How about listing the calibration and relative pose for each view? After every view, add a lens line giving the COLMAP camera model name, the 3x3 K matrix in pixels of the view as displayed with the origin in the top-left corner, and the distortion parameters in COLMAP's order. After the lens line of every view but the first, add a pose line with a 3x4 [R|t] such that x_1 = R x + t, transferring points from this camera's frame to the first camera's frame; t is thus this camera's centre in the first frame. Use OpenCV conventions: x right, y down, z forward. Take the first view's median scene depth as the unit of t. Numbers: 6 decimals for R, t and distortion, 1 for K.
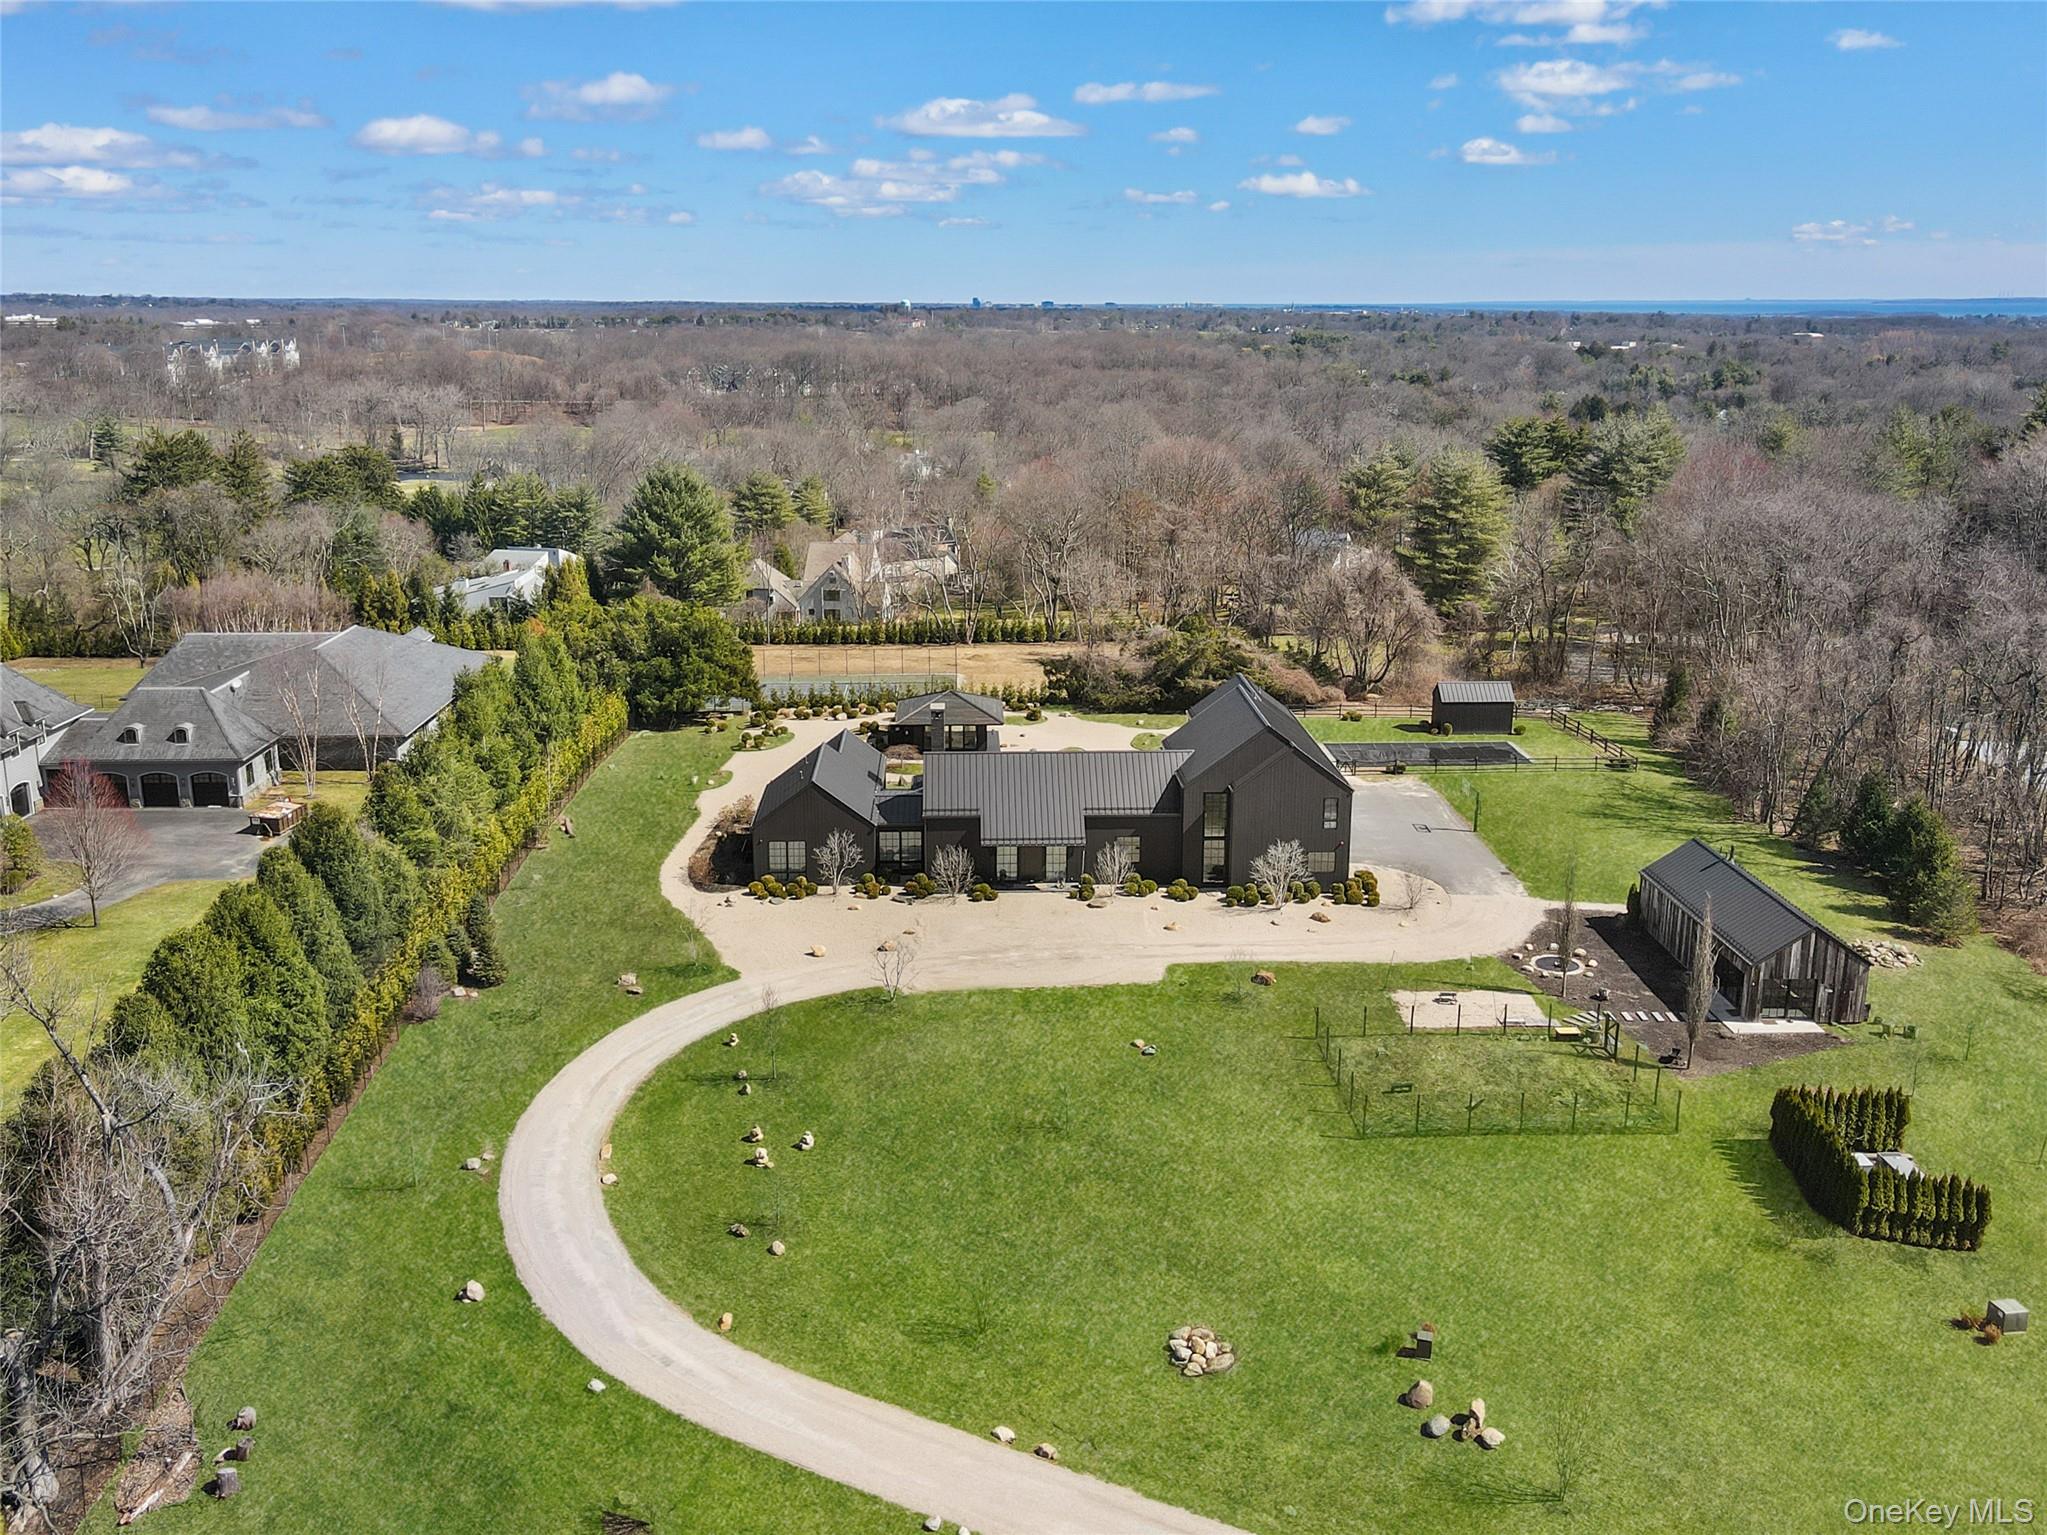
lens RADIAL K [[1687.1, 0, 1023.5], [0, 1687.1, 767.5], [0, 0, 1]] dist [0.001690, 0.001046]
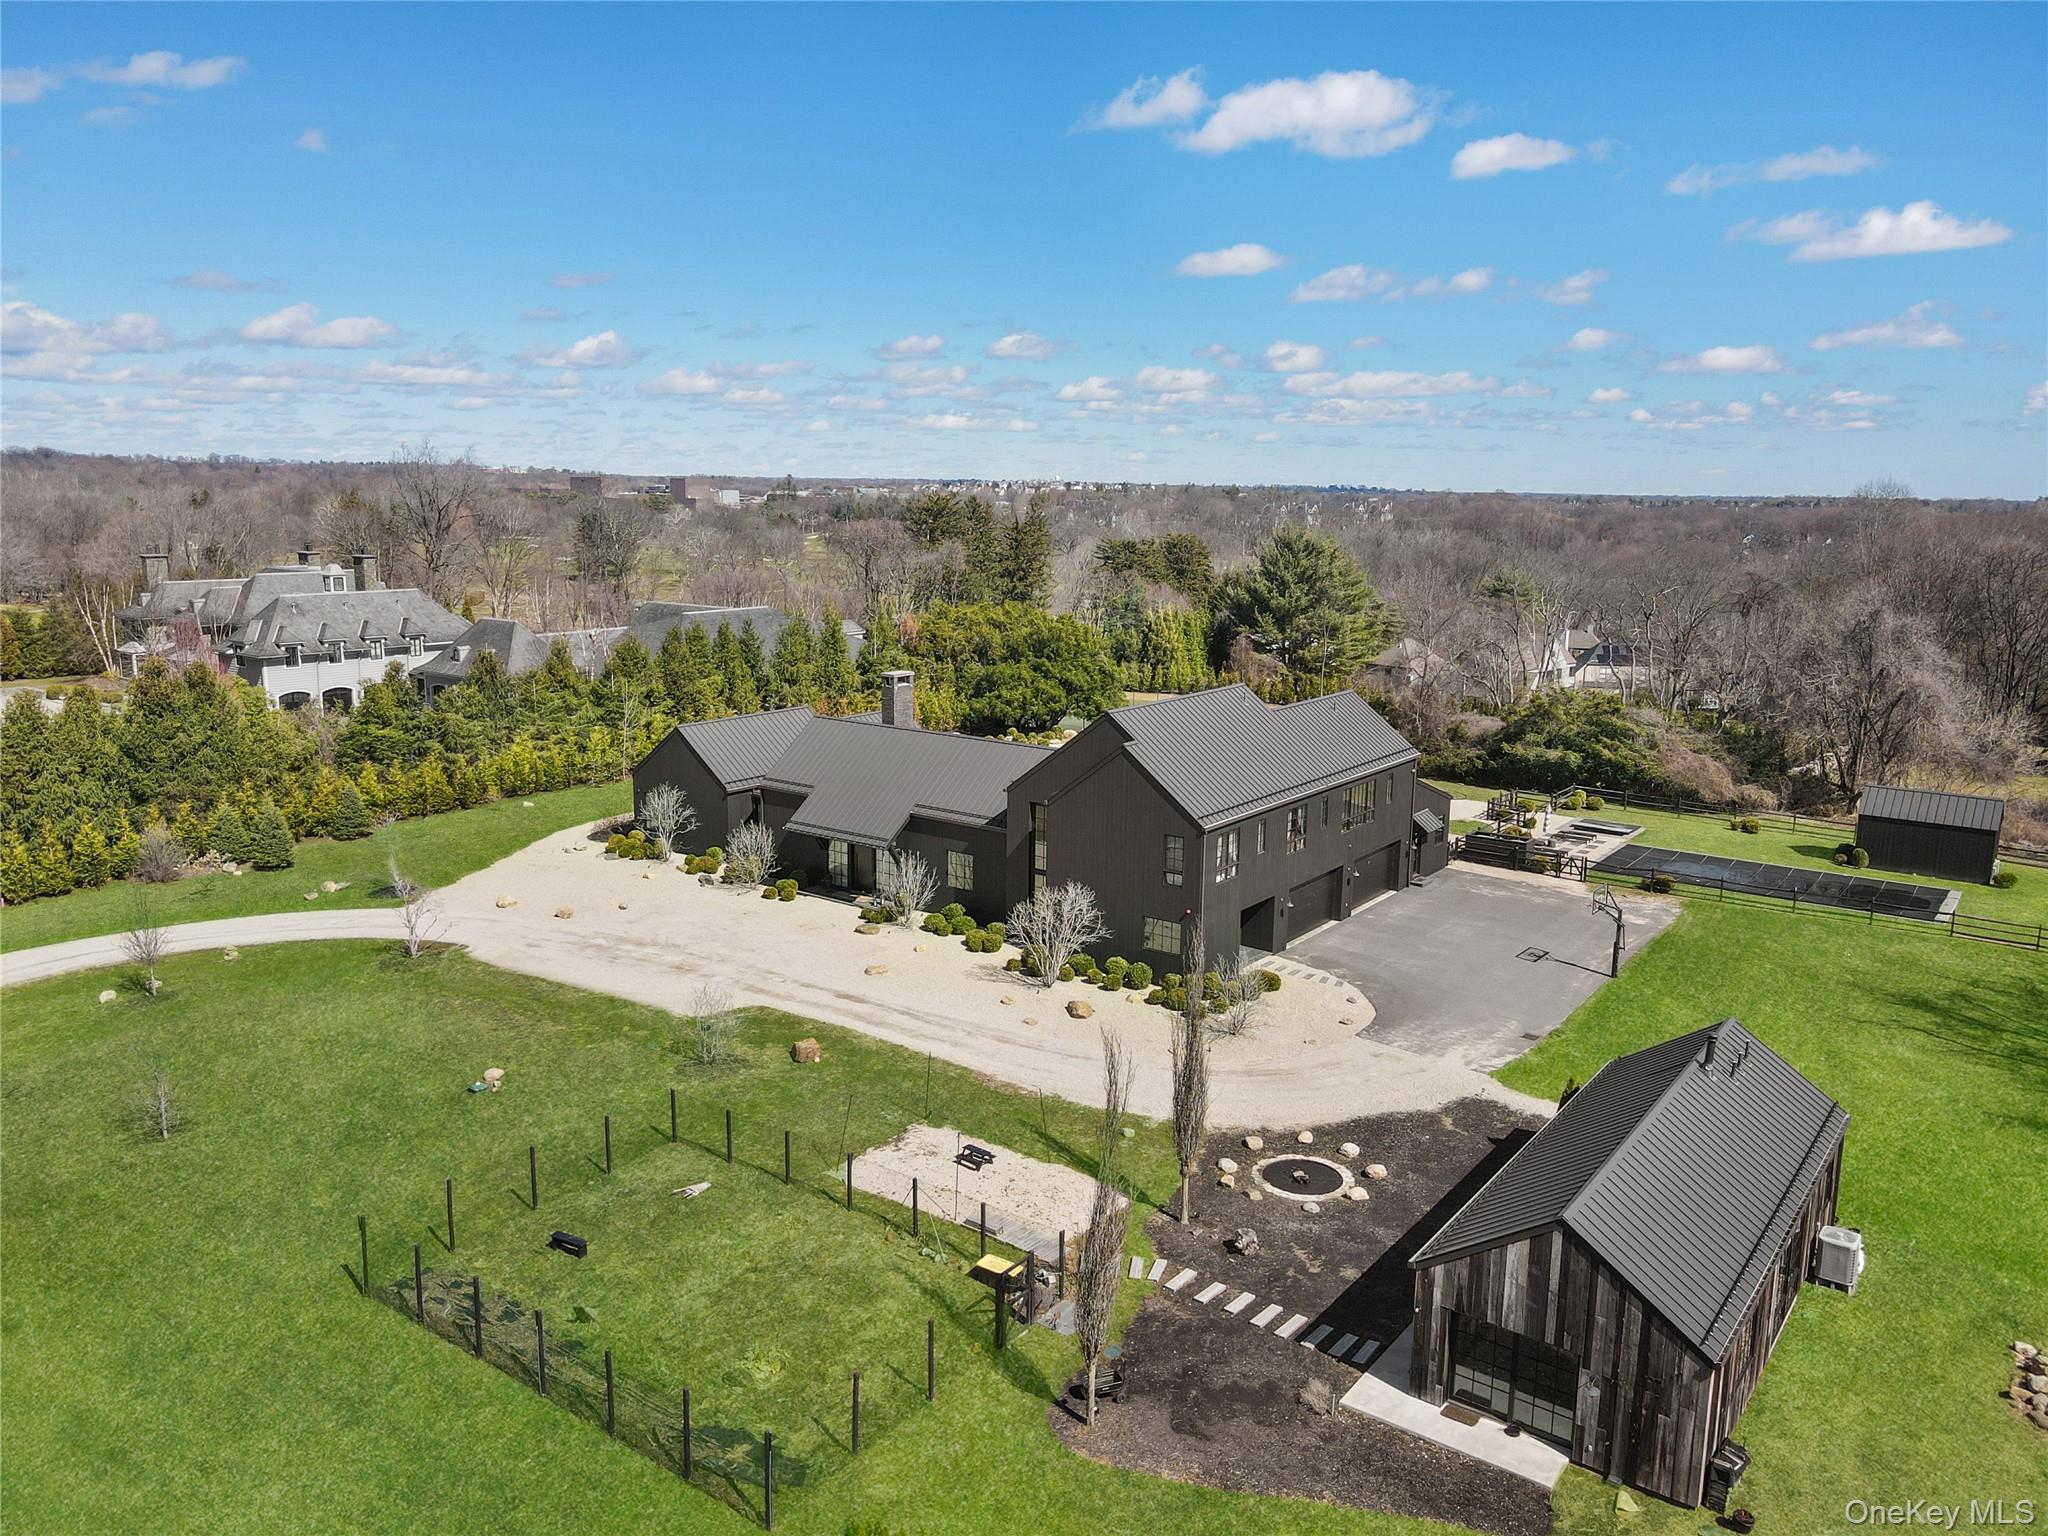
lens RADIAL K [[1489.7, 0, 1030.4], [0, 1489.7, 801.5], [0, 0, 1]] dist [0.002742, 0.000402]
pose [[0.779559, 0.135850, -0.611419, 0.488184], [-0.175362, 0.984492, -0.004845, 0.018309], [0.601279, 0.110997, 0.791292, 0.541849]]
